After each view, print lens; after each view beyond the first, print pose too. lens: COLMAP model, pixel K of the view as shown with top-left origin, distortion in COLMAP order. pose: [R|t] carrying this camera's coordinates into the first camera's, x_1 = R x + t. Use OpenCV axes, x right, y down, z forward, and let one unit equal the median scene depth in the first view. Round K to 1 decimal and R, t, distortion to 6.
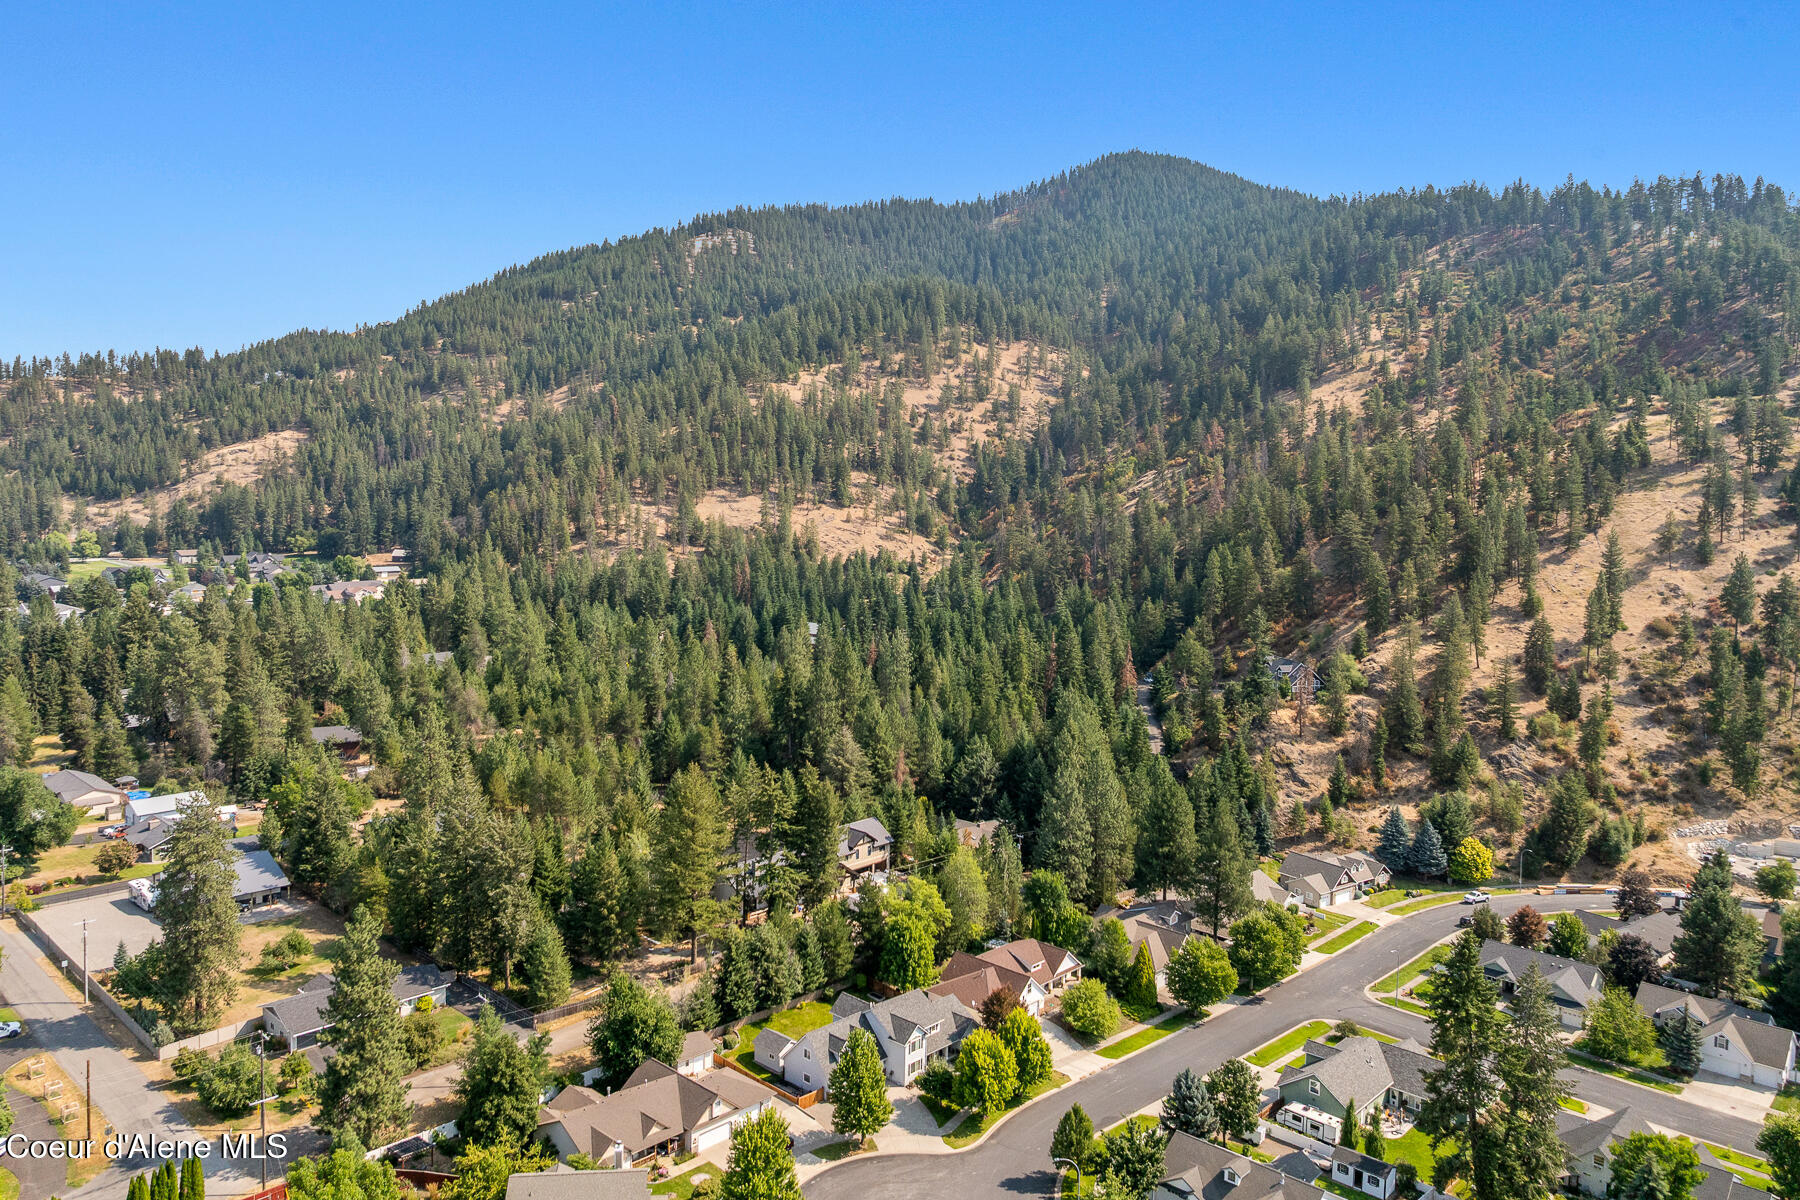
lens RADIAL K [[1251.1, 0, 904.7], [0, 1251.1, 605.9], [0, 0, 1]] dist [-0.009955, 0.001577]
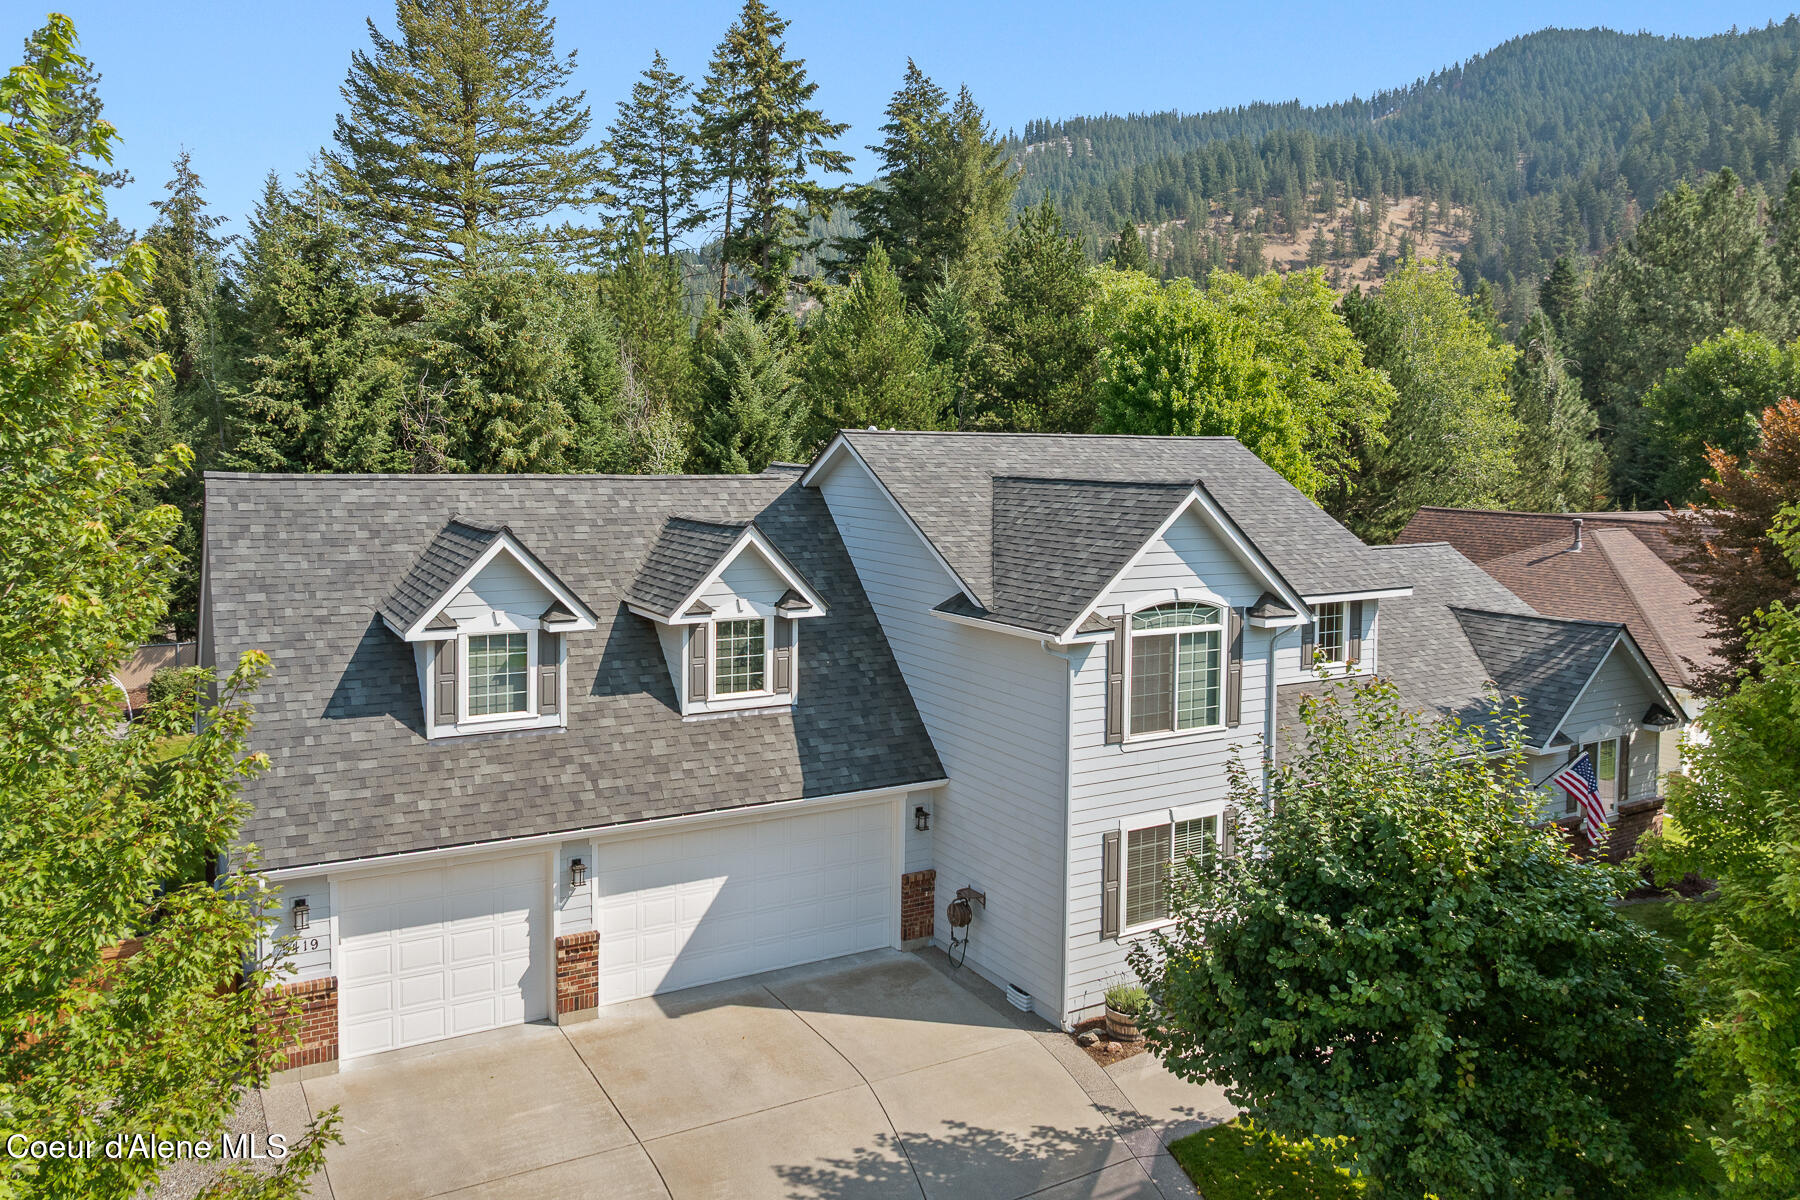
lens RADIAL K [[1251.1, 0, 888.3], [0, 1251.1, 582.3], [0, 0, 1]] dist [-0.009955, 0.001577]
pose [[0.956877, 0.002429, -0.290483, 0.002702], [-0.005966, 0.999918, -0.011294, 0.054201], [0.290432, 0.012540, 0.956814, 0.139206]]
